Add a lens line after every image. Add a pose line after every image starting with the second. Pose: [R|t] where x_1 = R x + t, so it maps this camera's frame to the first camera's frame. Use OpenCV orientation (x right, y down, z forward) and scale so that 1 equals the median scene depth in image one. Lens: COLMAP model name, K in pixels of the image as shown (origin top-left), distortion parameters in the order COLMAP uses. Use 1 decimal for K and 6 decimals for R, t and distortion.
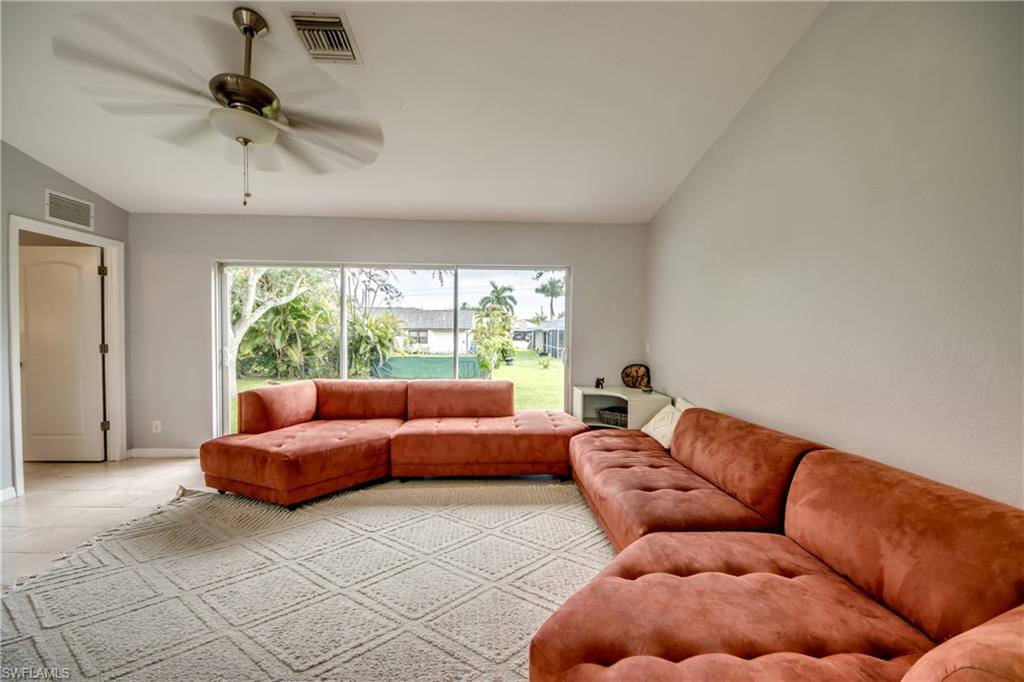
lens RADIAL K [[374.6, 0, 511.6], [0, 374.6, 343.2], [0, 0, 1]] dist [0.002506, -0.012178]
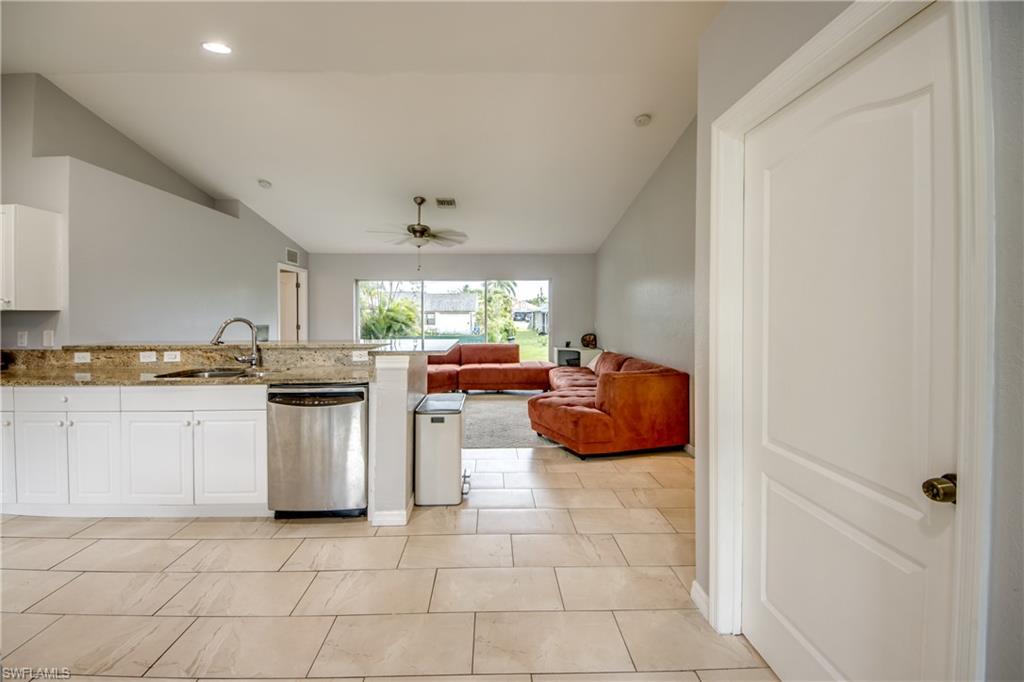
lens RADIAL K [[396.2, 0, 508.2], [0, 396.2, 319.8], [0, 0, 1]] dist [0.000685, -0.000004]
pose [[0.999932, -0.009462, -0.006829, -0.034447], [0.009384, 0.999891, -0.011374, 0.008447], [0.006936, 0.011309, 0.999912, -0.892652]]
